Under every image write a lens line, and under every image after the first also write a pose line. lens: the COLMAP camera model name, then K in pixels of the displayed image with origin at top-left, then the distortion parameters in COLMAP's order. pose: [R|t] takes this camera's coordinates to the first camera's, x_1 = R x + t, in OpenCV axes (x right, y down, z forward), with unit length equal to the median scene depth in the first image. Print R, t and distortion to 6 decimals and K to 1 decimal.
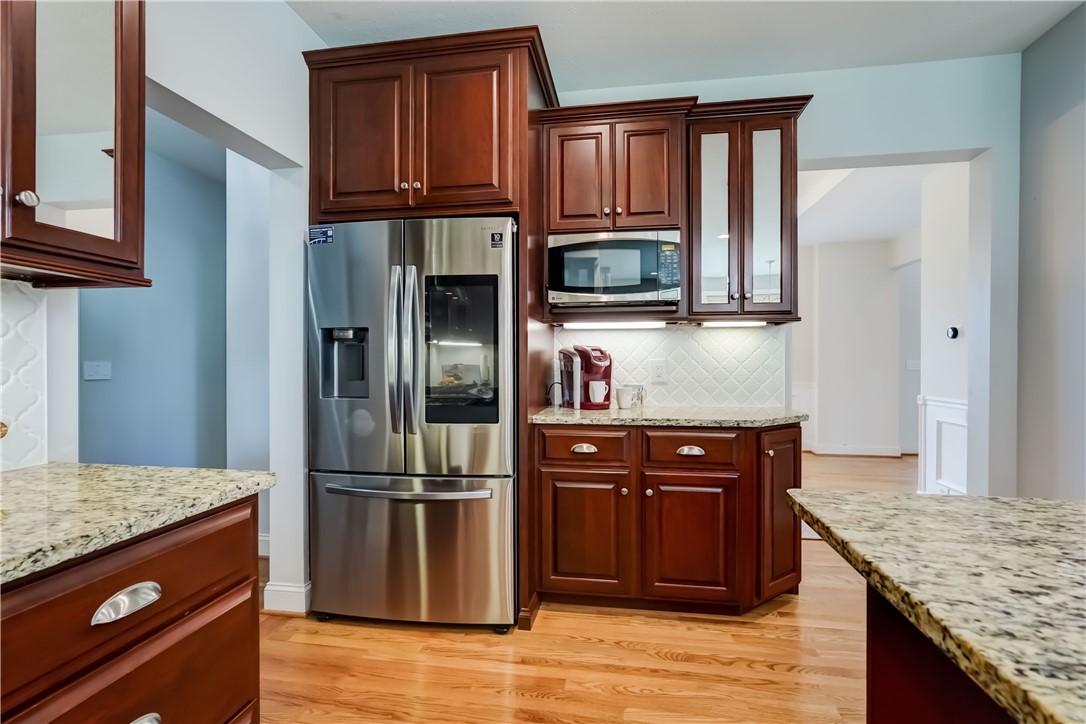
lens RADIAL K [[490.1, 0, 551.2], [0, 490.1, 363.2], [0, 0, 1]] dist [-0.011425, 0.003245]
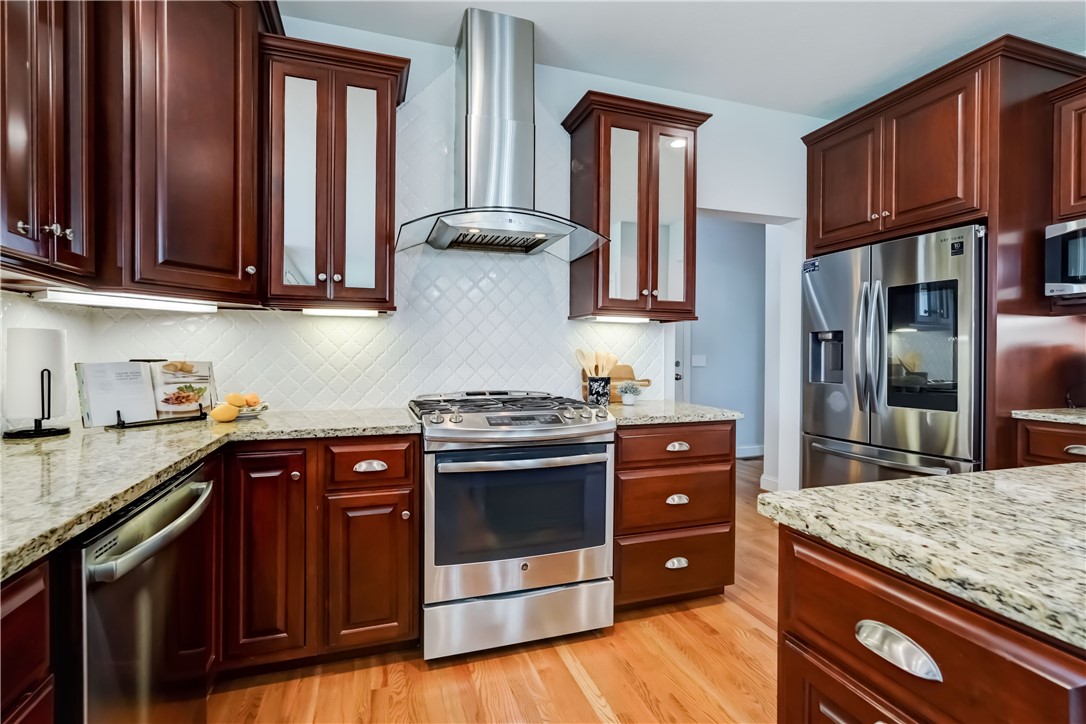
lens RADIAL K [[490.1, 0, 491.7], [0, 490.1, 354.9], [0, 0, 1]] dist [-0.011425, 0.003245]
pose [[0.374315, 0.003635, -0.927295, 0.498369], [-0.006009, 0.999981, 0.001495, -0.002697], [0.927282, 0.005012, 0.374329, -0.384819]]
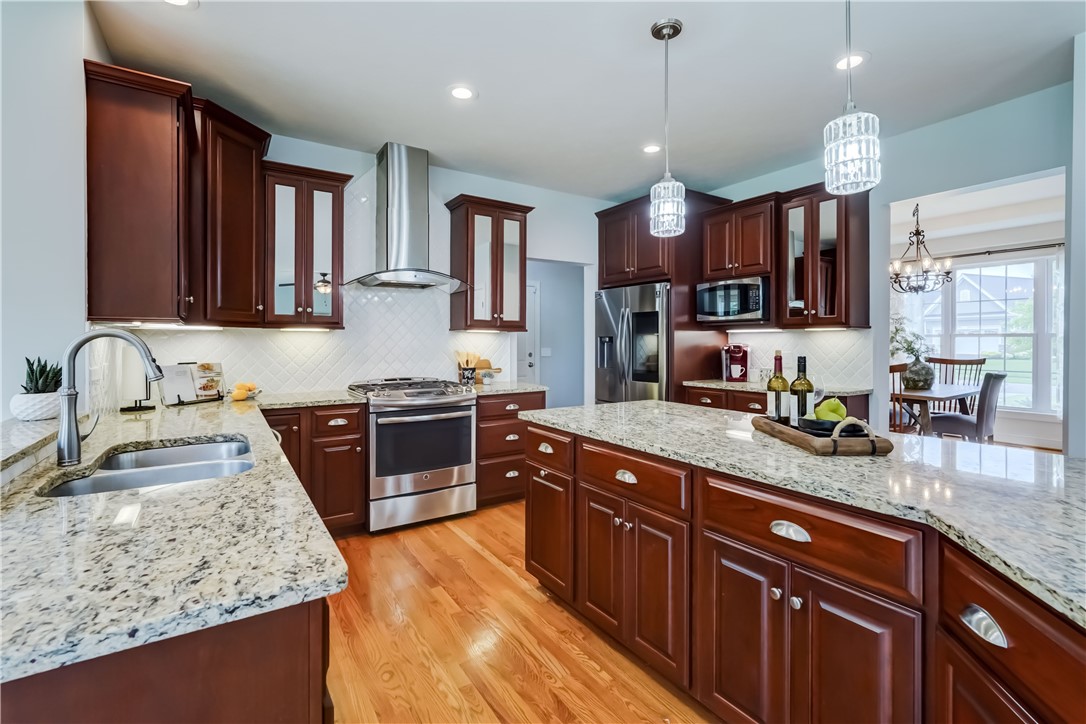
lens RADIAL K [[490.1, 0, 497.5], [0, 490.1, 328.0], [0, 0, 1]] dist [-0.011425, 0.003245]
pose [[0.598909, -0.022612, -0.800498, 1.082104], [-0.000092, 0.999599, -0.028304, -0.047707], [0.800817, 0.017025, 0.598667, -0.746271]]
